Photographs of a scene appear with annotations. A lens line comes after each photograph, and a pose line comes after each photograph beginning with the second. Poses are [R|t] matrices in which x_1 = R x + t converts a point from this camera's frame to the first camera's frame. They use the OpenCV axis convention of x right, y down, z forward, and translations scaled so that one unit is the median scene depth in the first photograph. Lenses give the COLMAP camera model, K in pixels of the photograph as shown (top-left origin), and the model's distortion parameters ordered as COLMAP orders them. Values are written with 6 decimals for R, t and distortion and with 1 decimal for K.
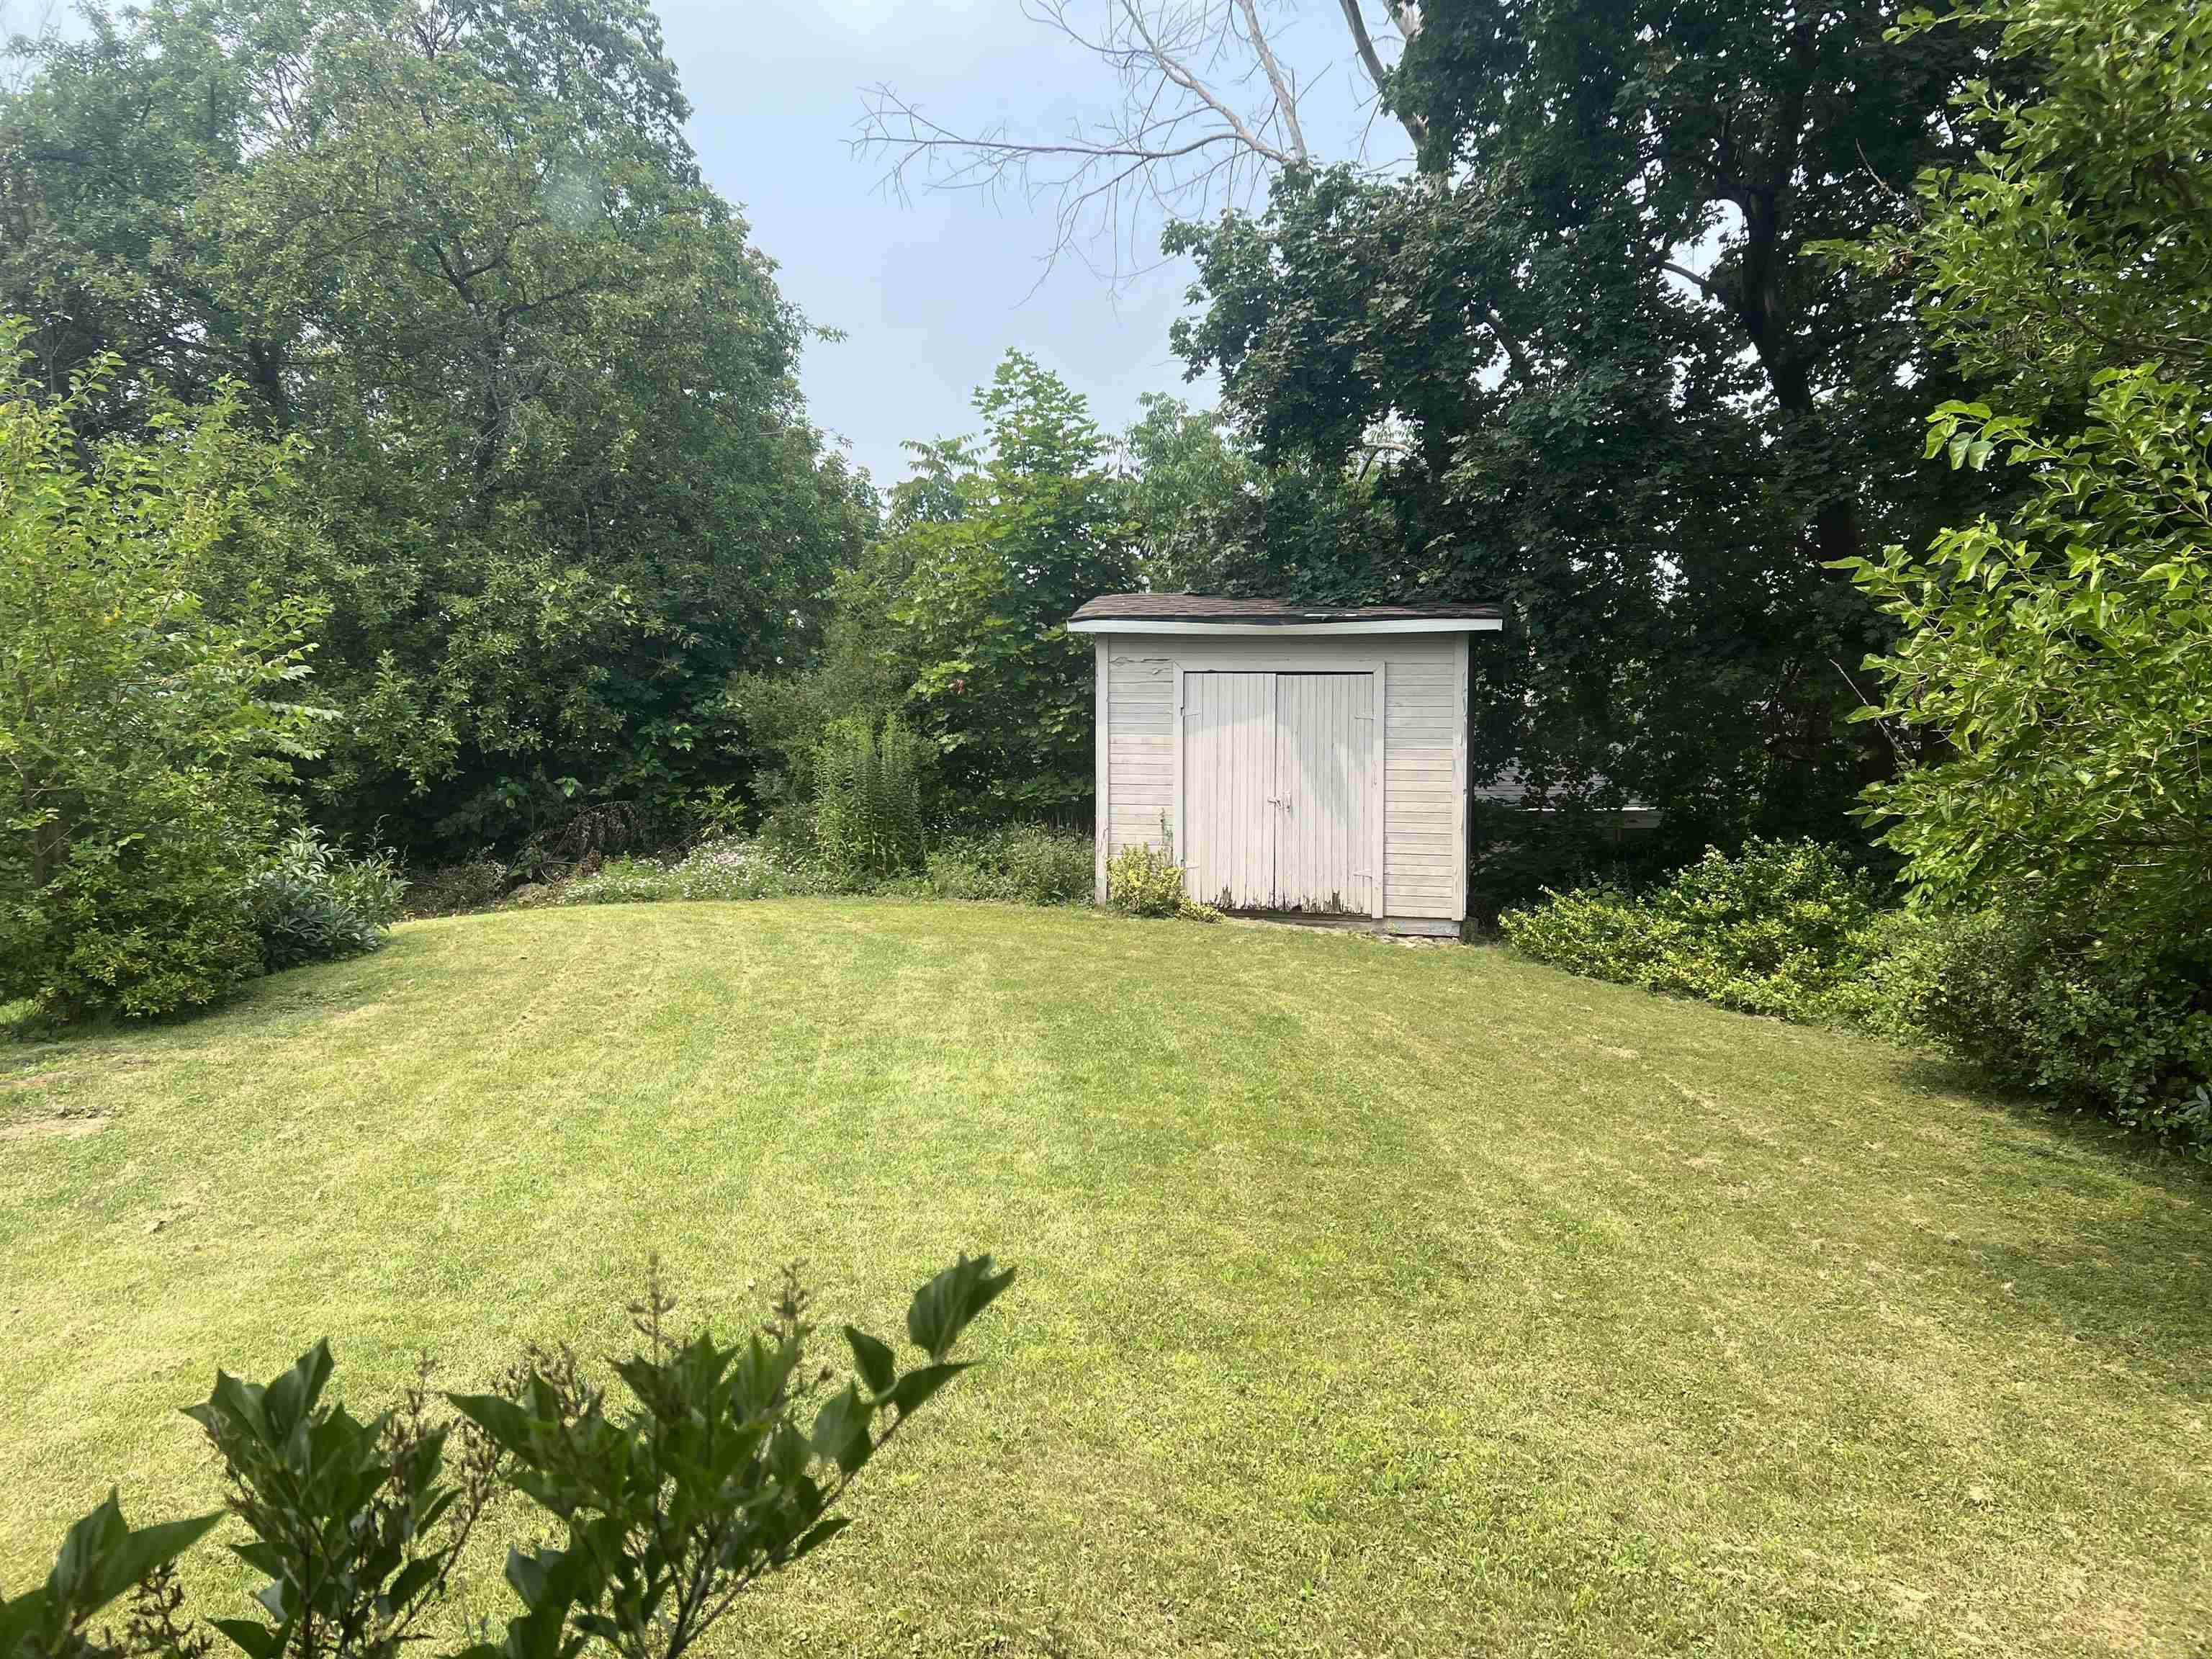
lens RADIAL K [[1671.6, 0, 1107.3], [0, 1671.6, 831.4], [0, 0, 1]] dist [-0.001470, -0.000836]
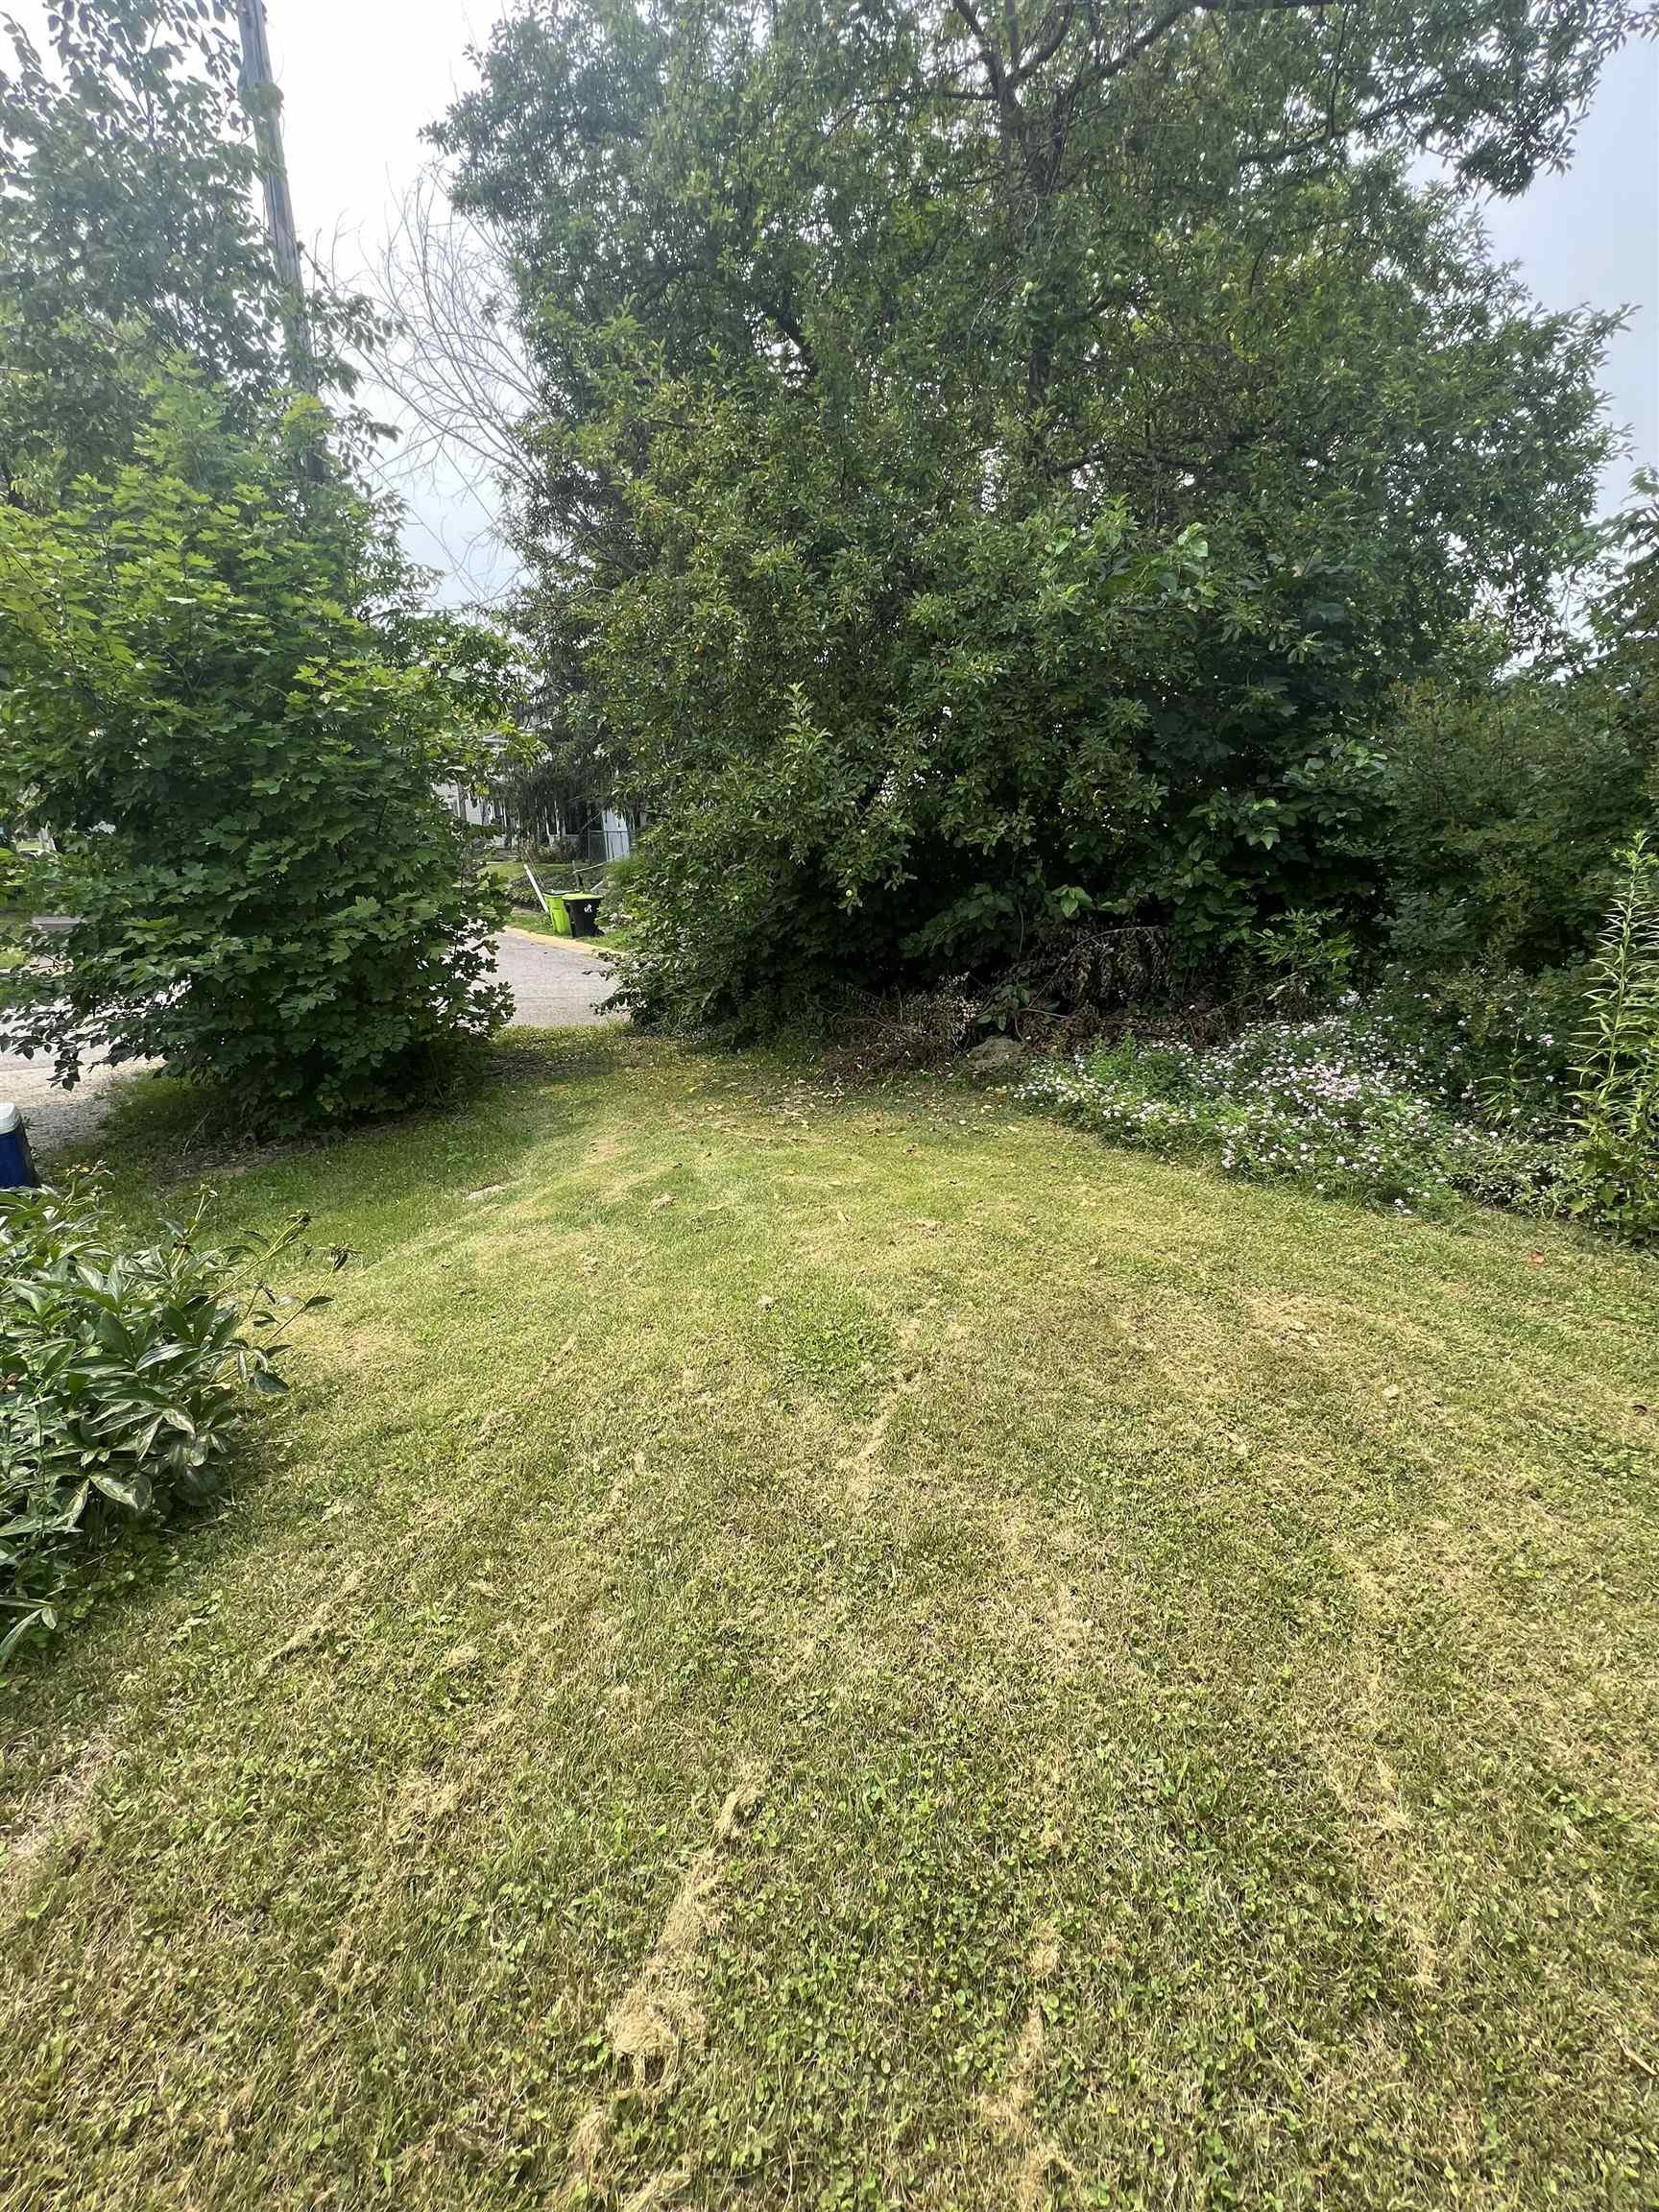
lens RADIAL K [[886.9, 0, 827.4], [0, 886.9, 1113.5], [0, 0, 1]] dist [0.003095, 0.000243]
pose [[0.790509, 0.193544, -0.581065, -0.174281], [-0.030355, 0.959970, 0.278454, -0.041044], [0.611698, -0.202481, 0.764740, 0.648055]]
